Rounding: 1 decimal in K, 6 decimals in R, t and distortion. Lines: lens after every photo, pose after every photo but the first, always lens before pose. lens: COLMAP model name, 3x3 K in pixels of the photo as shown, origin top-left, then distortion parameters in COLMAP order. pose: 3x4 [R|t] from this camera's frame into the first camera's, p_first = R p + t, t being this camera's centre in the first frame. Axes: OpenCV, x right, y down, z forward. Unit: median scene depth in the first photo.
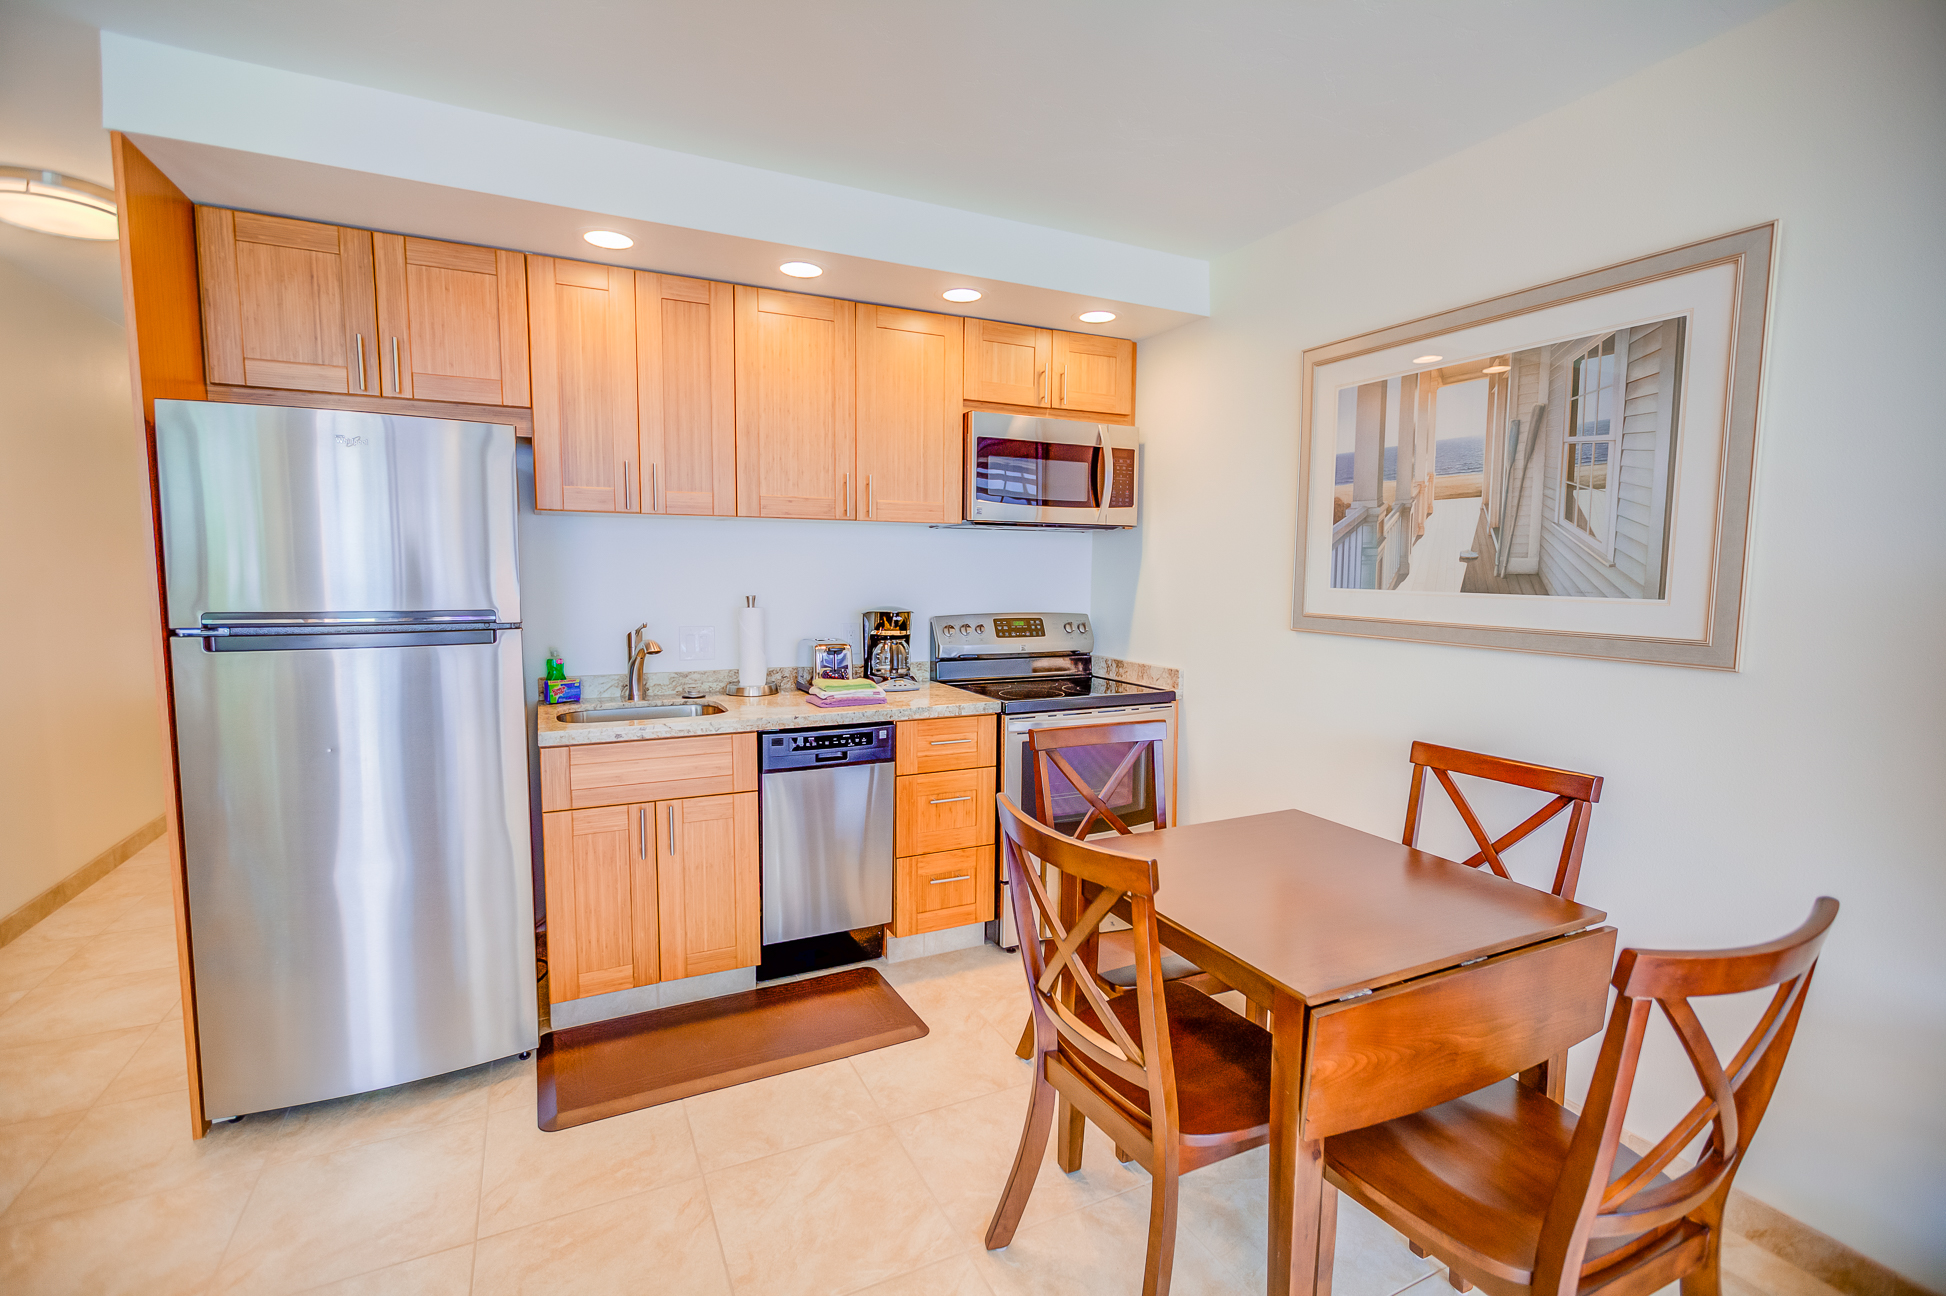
lens RADIAL K [[901.6, 0, 977.2], [0, 901.6, 650.1], [0, 0, 1]] dist [-0.001277, 0.000455]
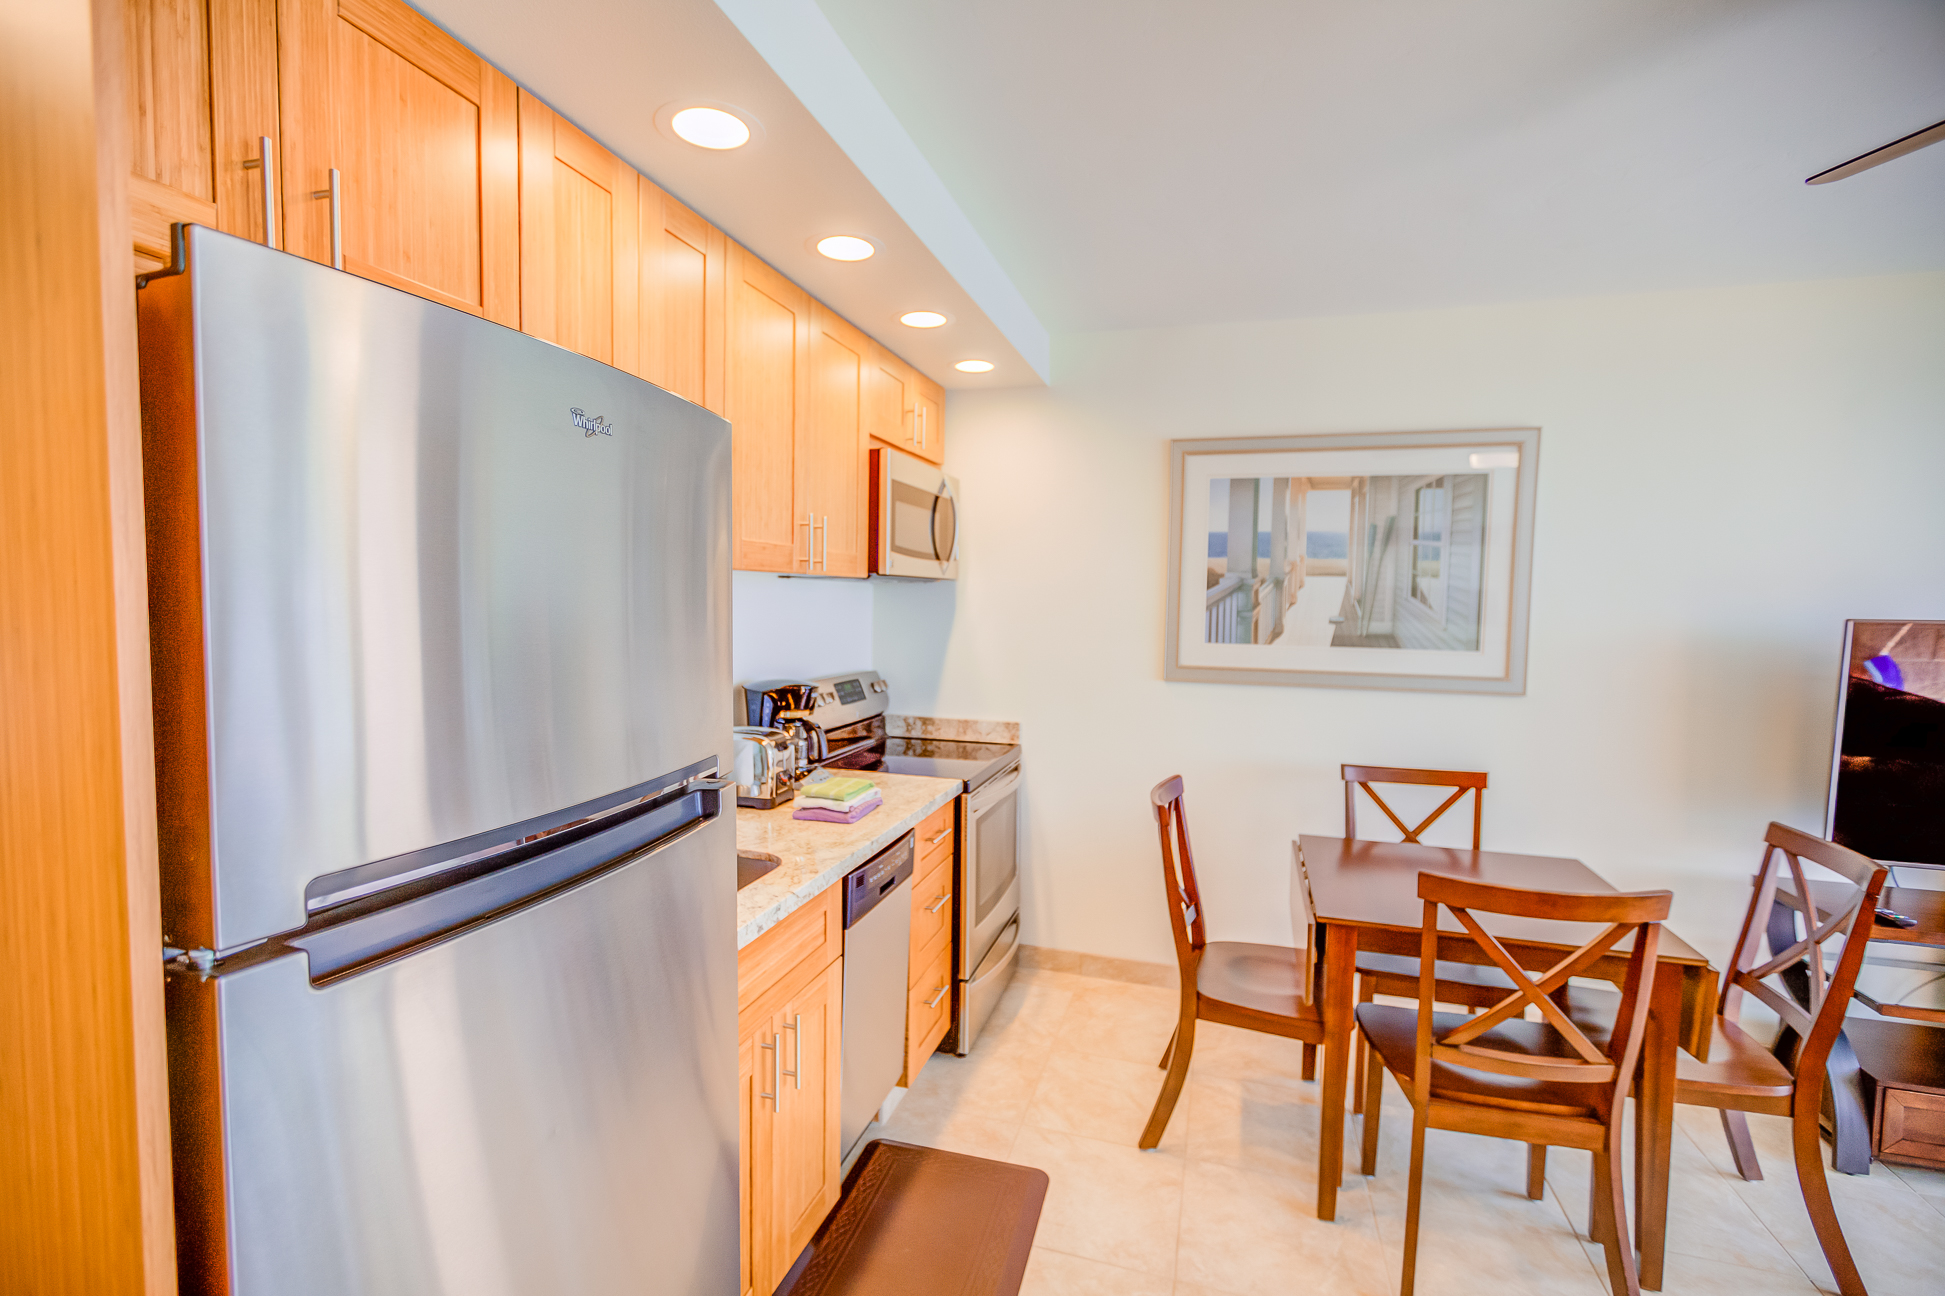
lens RADIAL K [[901.2, 0, 975.9], [0, 901.2, 647.4], [0, 0, 1]] dist [-0.001277, 0.000455]
pose [[0.670552, -0.042279, 0.740656, -0.772216], [0.058647, 0.998271, 0.003889, -0.095427], [-0.739540, 0.040829, 0.671873, 0.474304]]
